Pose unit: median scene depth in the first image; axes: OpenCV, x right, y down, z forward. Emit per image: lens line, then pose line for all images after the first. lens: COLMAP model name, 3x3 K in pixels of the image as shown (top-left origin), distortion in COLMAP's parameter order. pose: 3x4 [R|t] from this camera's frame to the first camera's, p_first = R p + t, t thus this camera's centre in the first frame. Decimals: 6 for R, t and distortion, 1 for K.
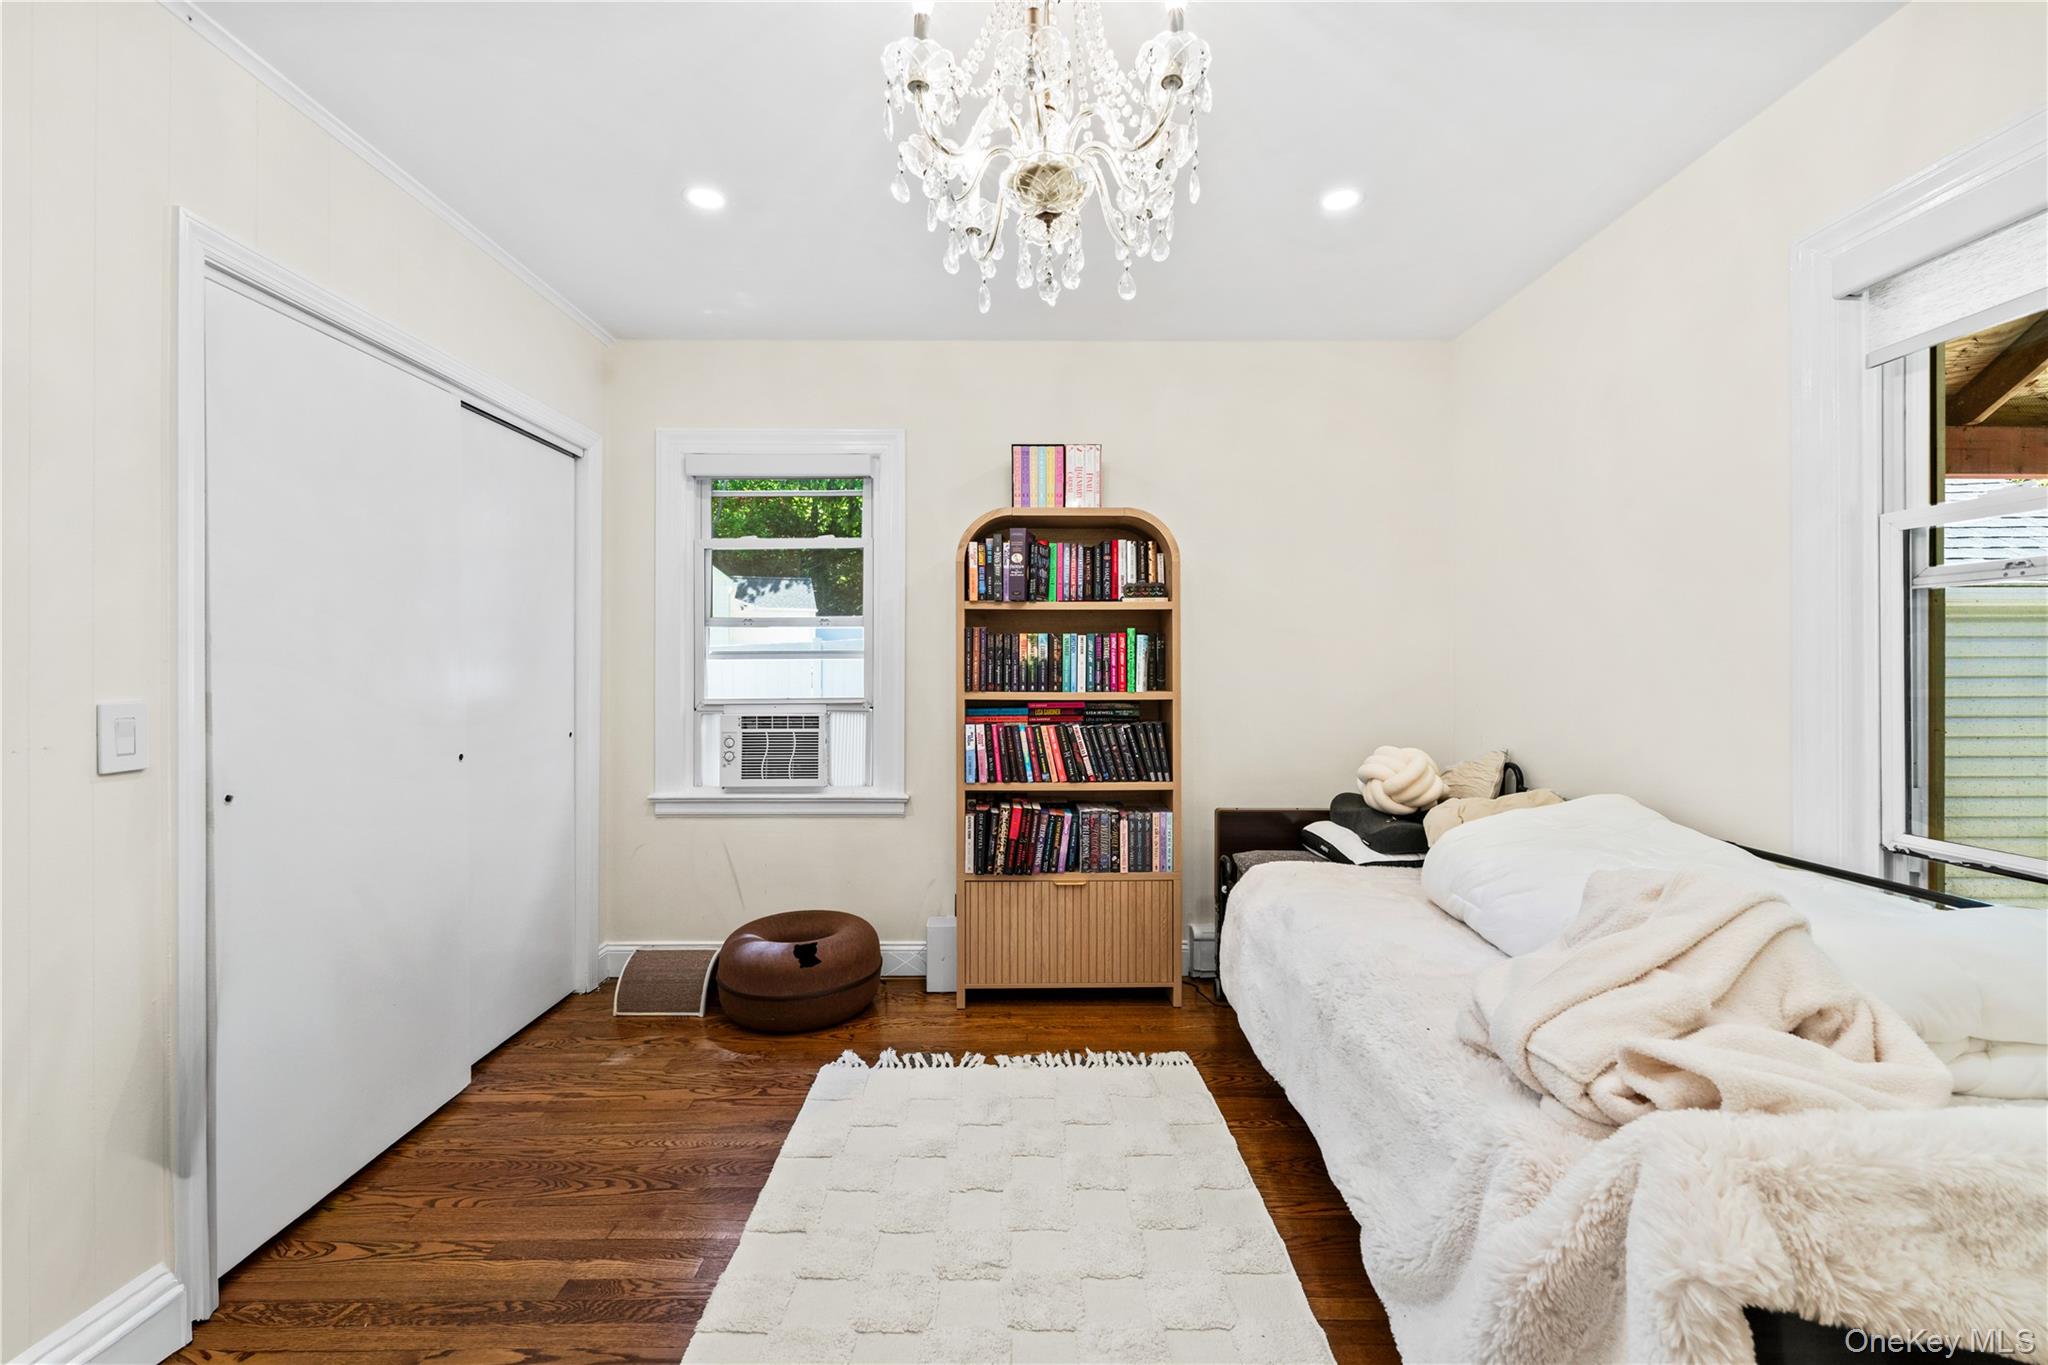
lens RADIAL K [[836.5, 0, 1022.8], [0, 836.5, 664.7], [0, 0, 1]] dist [0.005409, -0.002211]
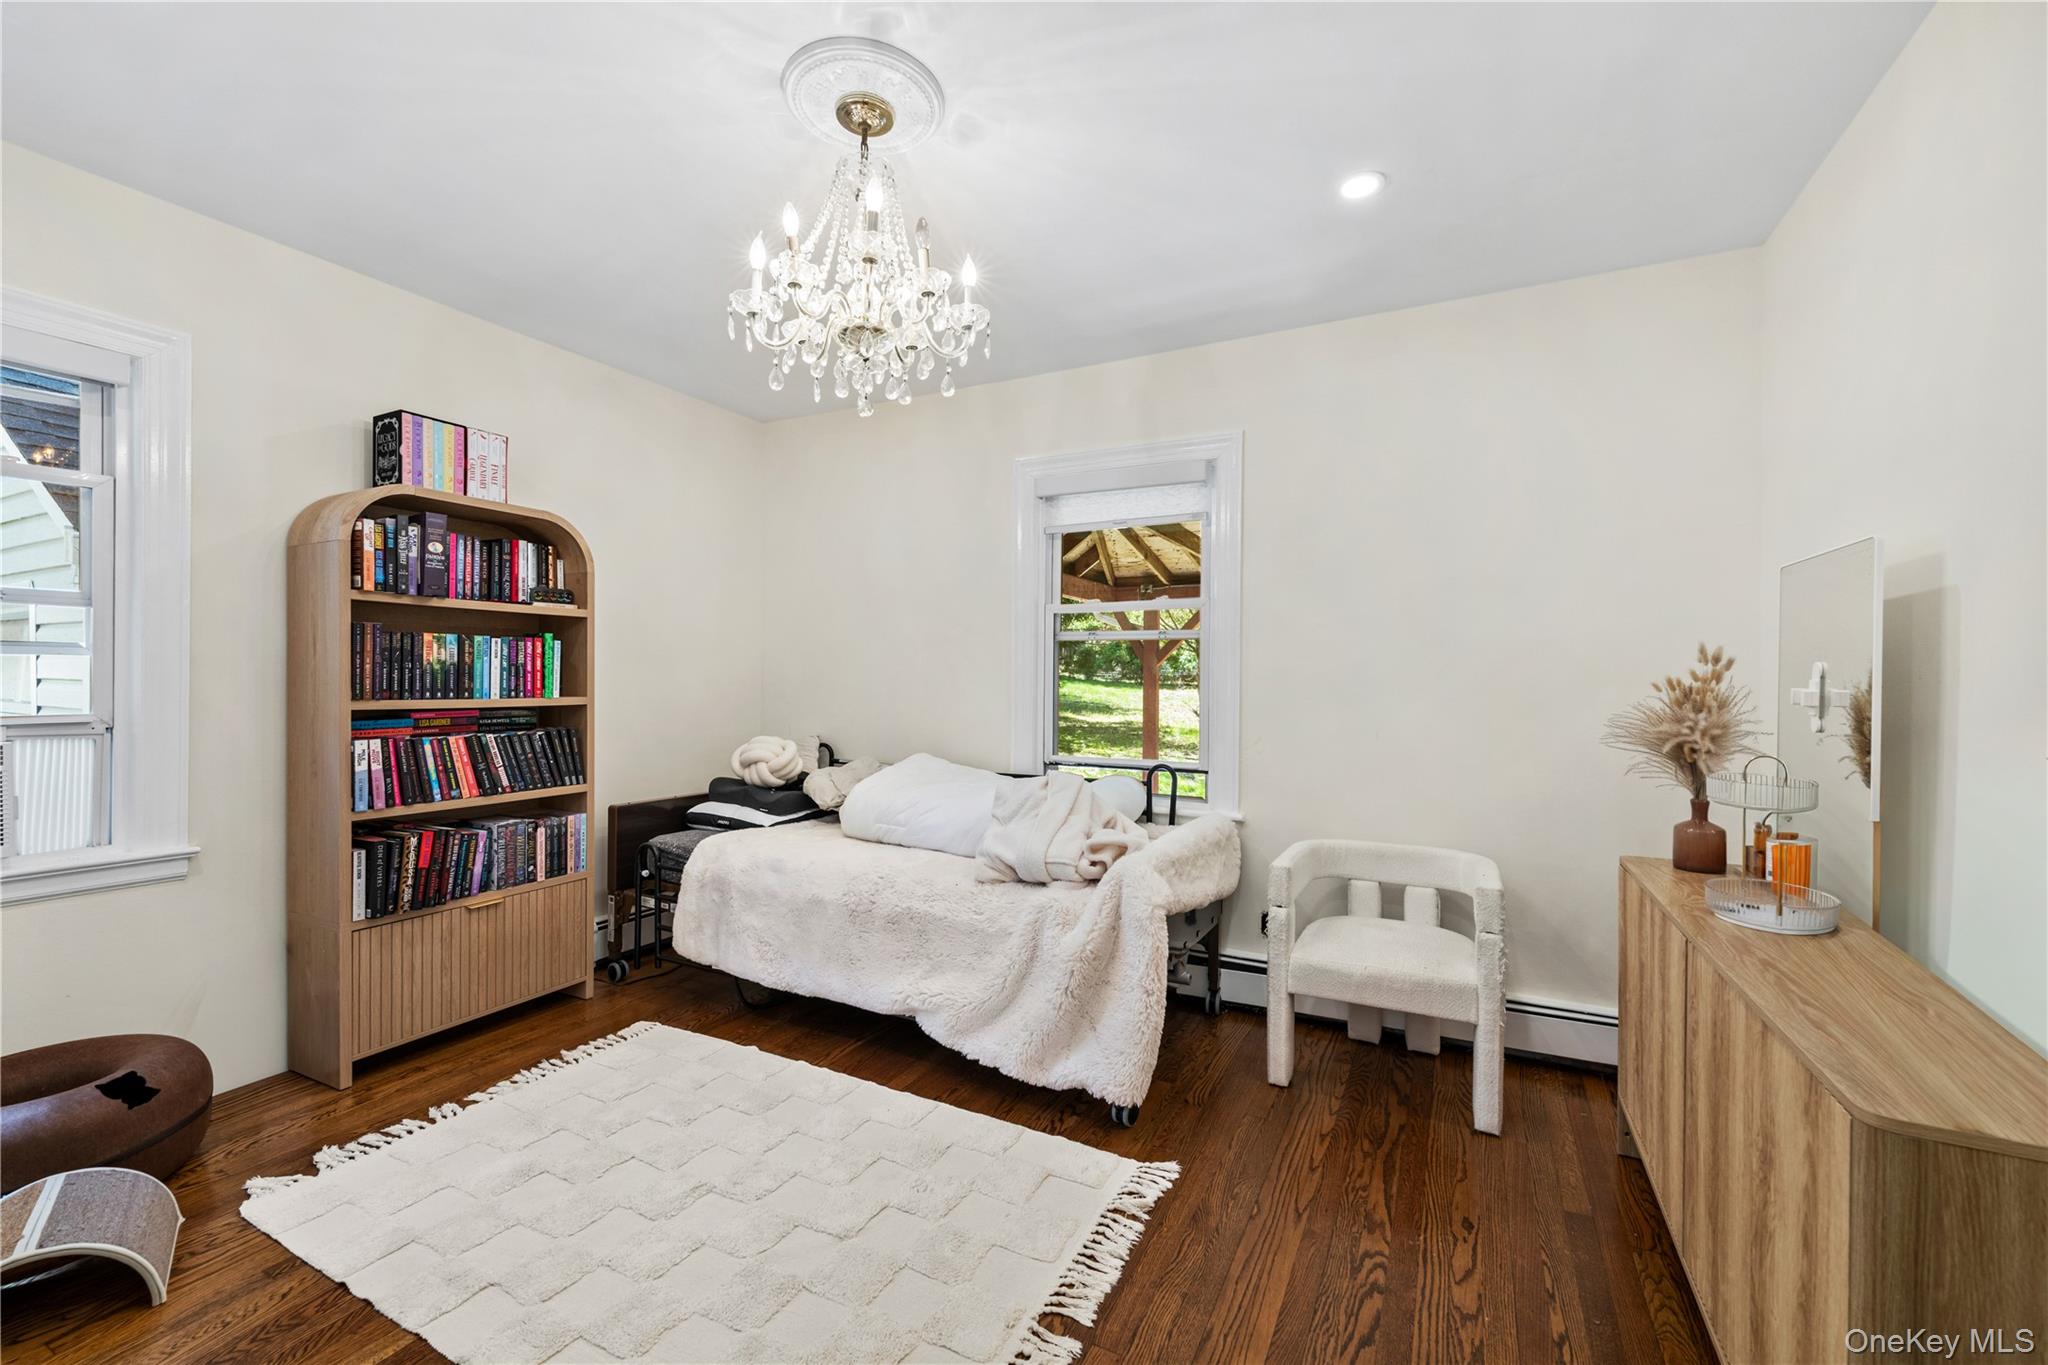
lens RADIAL K [[836.5, 0, 1019.7], [0, 836.5, 685.9], [0, 0, 1]] dist [0.005409, -0.002211]
pose [[0.465700, -0.002565, 0.884939, -0.490257], [-0.010907, 0.999903, 0.008638, 0.003851], [-0.884876, -0.013674, 0.465626, 0.042309]]
